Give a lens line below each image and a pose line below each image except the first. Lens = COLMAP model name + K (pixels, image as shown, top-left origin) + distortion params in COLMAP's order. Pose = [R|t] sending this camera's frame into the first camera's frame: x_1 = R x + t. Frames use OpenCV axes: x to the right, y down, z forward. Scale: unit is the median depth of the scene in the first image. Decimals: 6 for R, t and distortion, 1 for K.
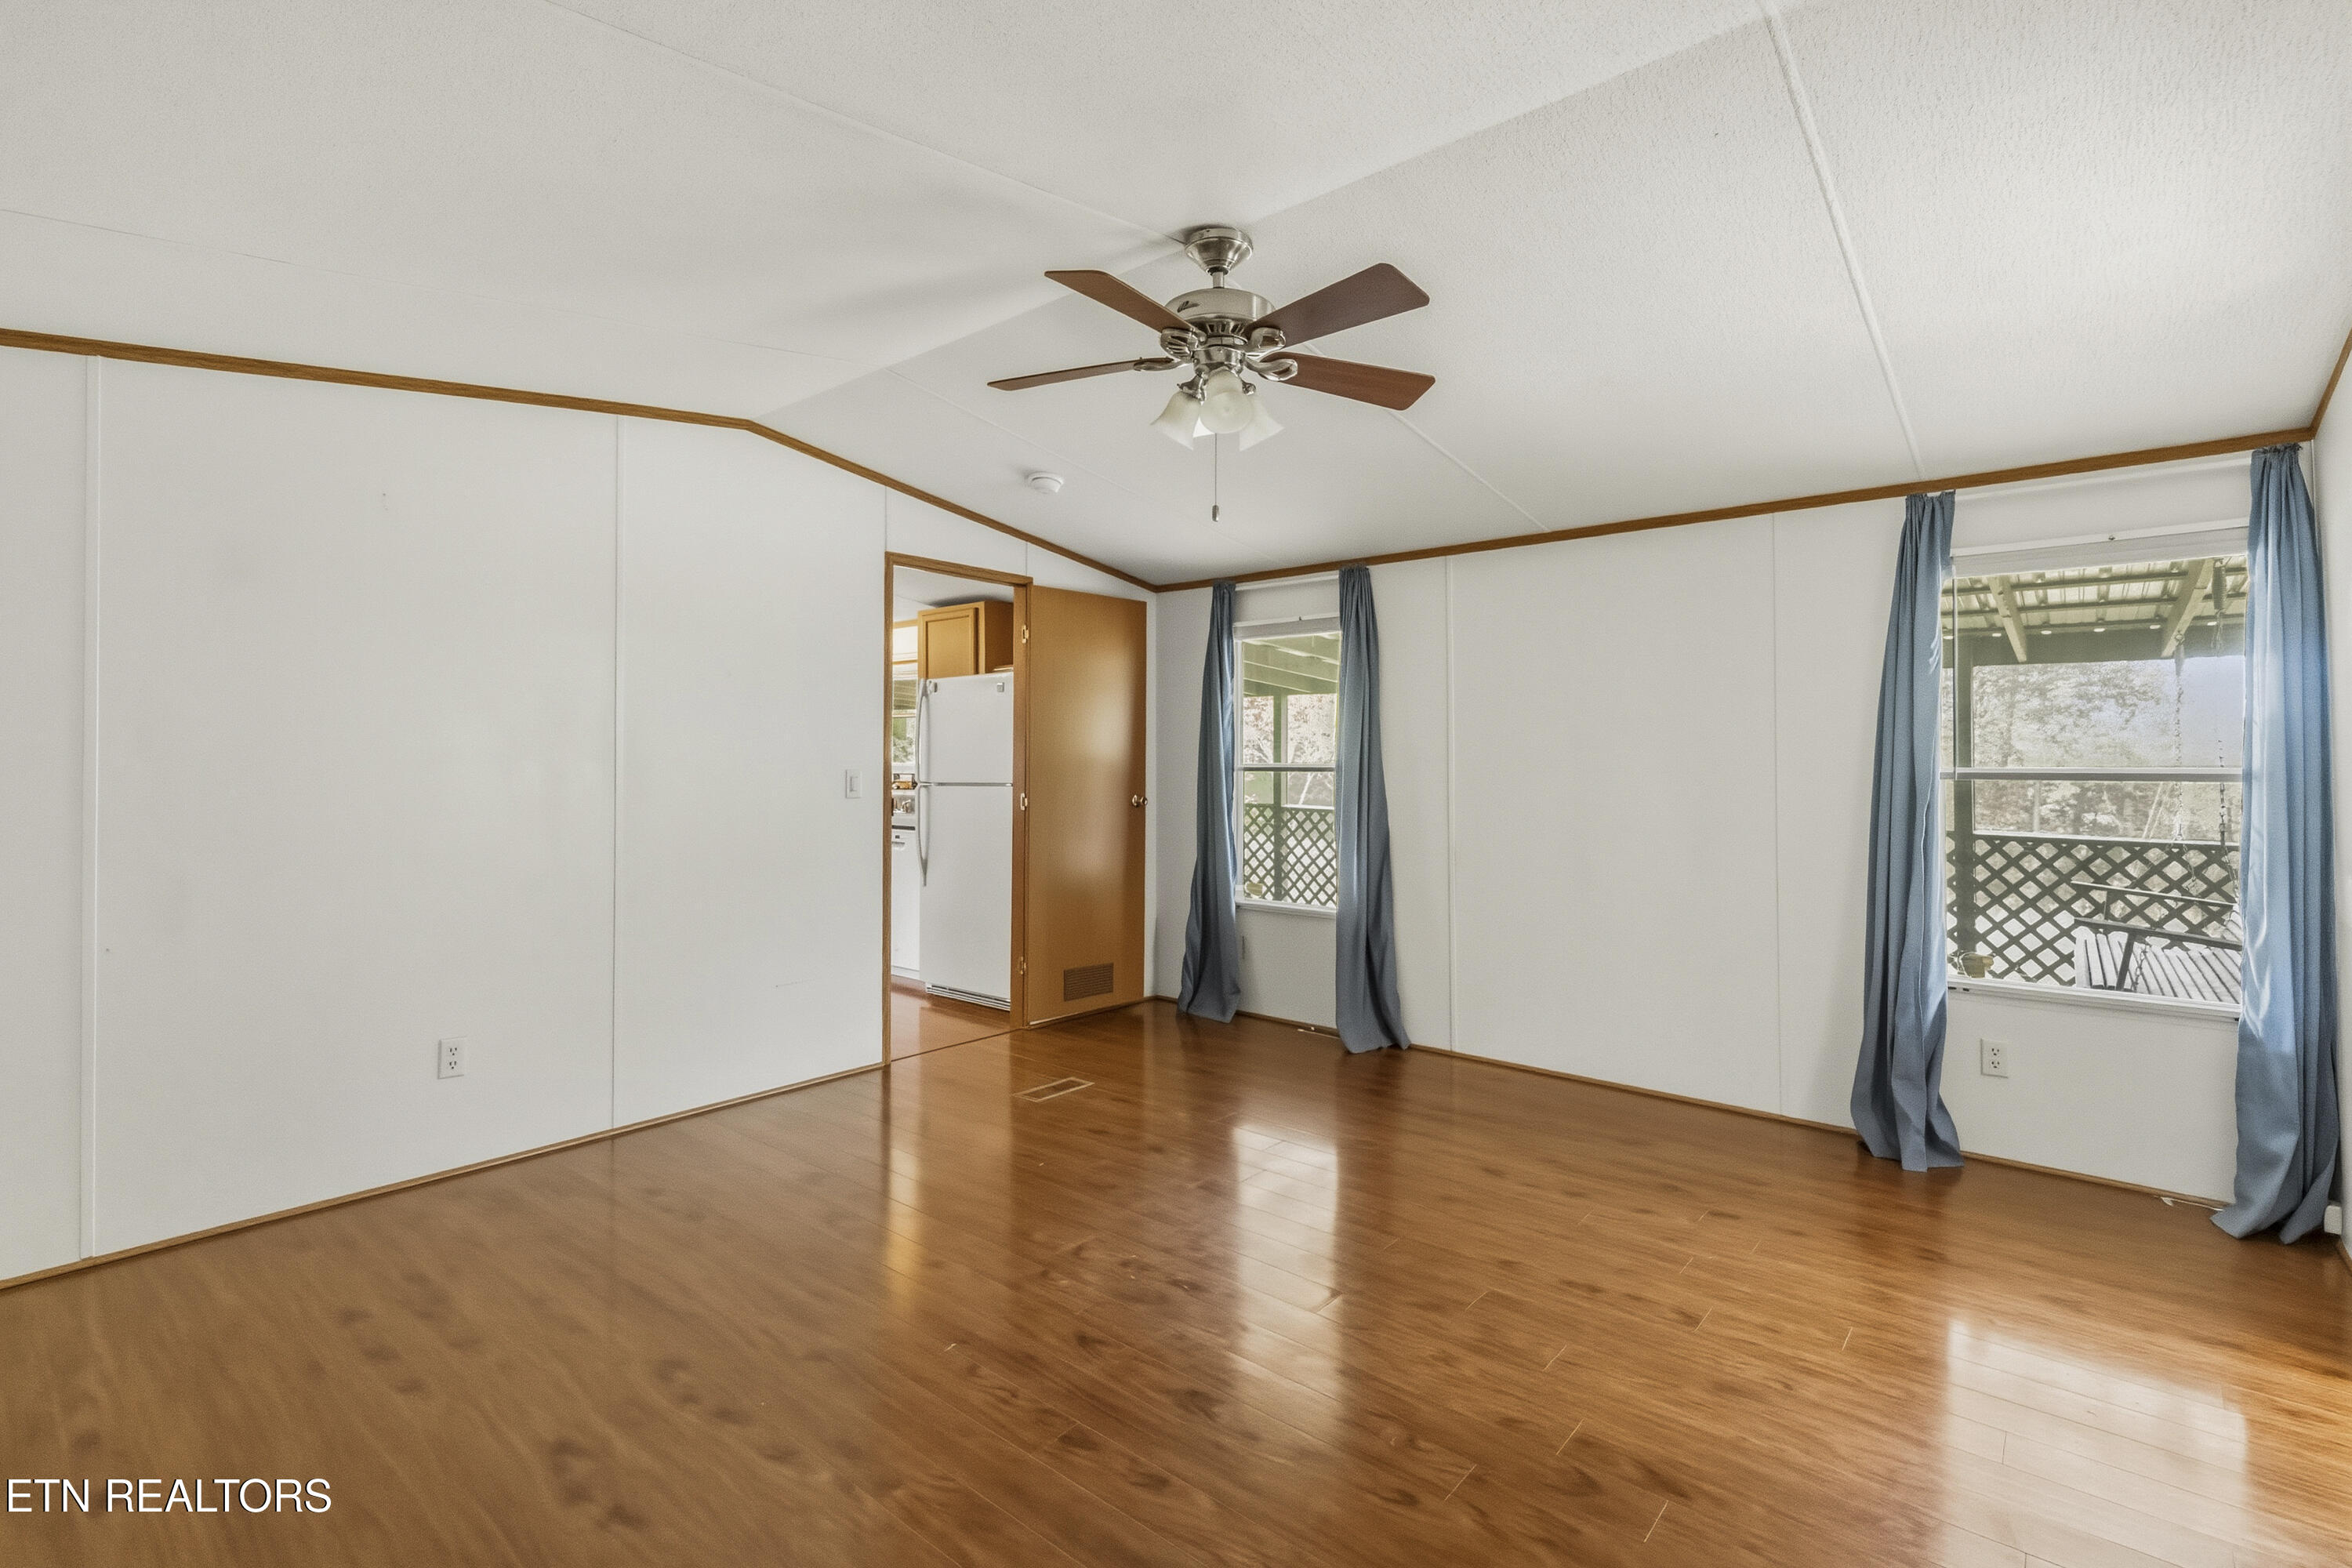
lens RADIAL K [[1041.9, 0, 1175.3], [0, 1041.9, 779.9], [0, 0, 1]] dist [-0.033779, -0.000001]
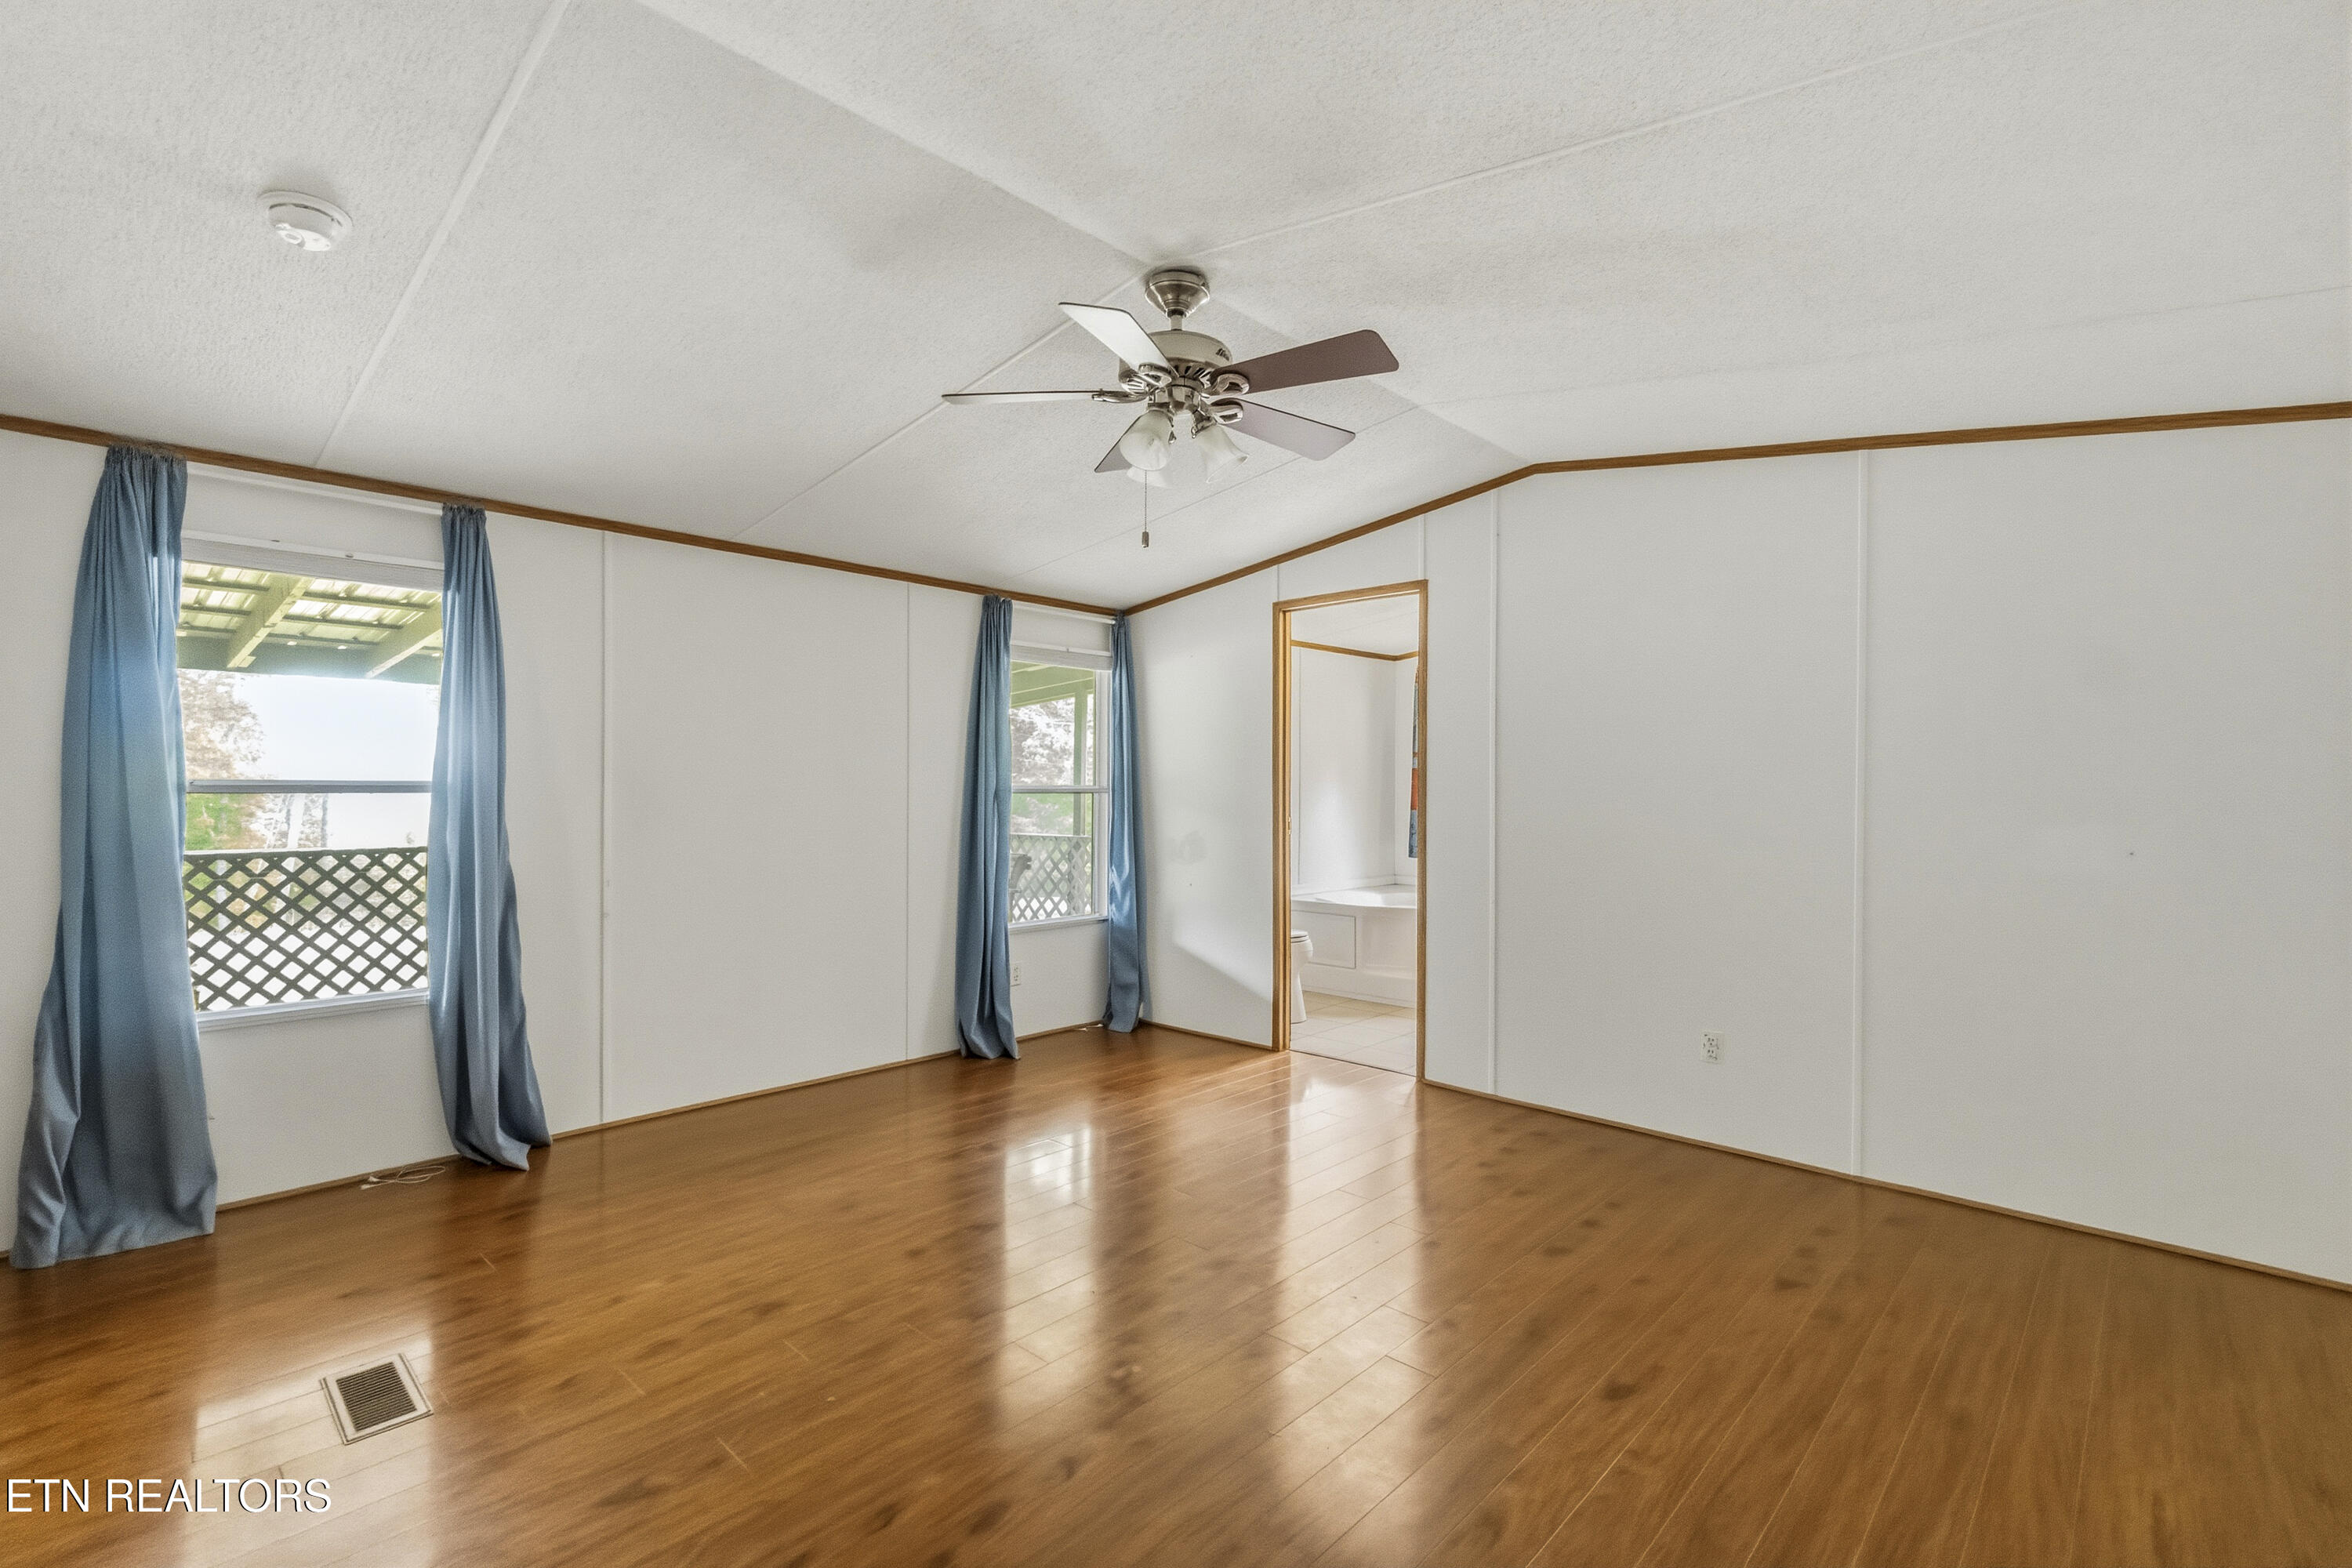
lens RADIAL K [[1032.9, 0, 1178.8], [0, 1032.9, 792.6], [0, 0, 1]] dist [-0.005132, 0.000025]
pose [[0.042407, -0.009230, 0.999058, -0.487017], [0.007357, 0.999933, 0.008926, -0.008988], [-0.999073, 0.006972, 0.042472, 0.447187]]
